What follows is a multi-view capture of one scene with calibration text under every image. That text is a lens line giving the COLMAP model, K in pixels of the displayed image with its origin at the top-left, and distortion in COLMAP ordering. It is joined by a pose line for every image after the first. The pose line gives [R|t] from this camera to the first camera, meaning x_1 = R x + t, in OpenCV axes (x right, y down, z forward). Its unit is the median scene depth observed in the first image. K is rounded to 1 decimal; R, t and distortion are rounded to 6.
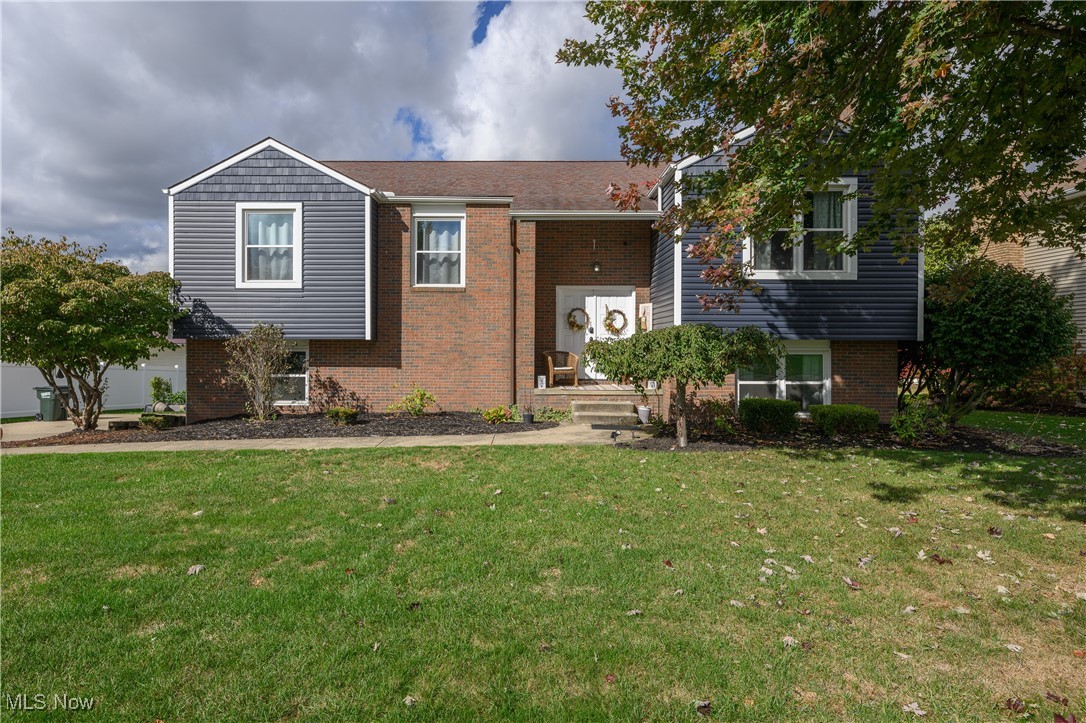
lens RADIAL K [[587.3, 0, 542.0], [0, 587.3, 363.6], [0, 0, 1]] dist [-0.000894, -0.000037]
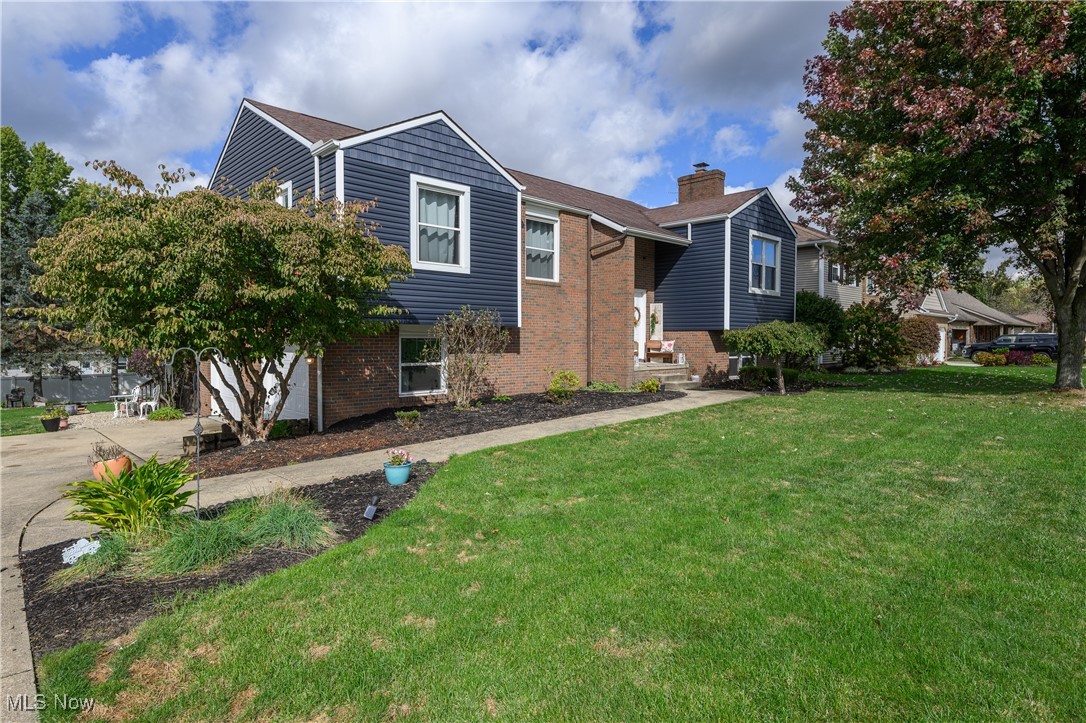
lens RADIAL K [[587.3, 0, 540.9], [0, 587.3, 355.5], [0, 0, 1]] dist [-0.000894, -0.000037]
pose [[0.718166, -0.018909, 0.695615, -0.962607], [0.004221, 0.999731, 0.022817, -0.013643], [-0.695859, -0.013450, 0.718053, 0.198450]]
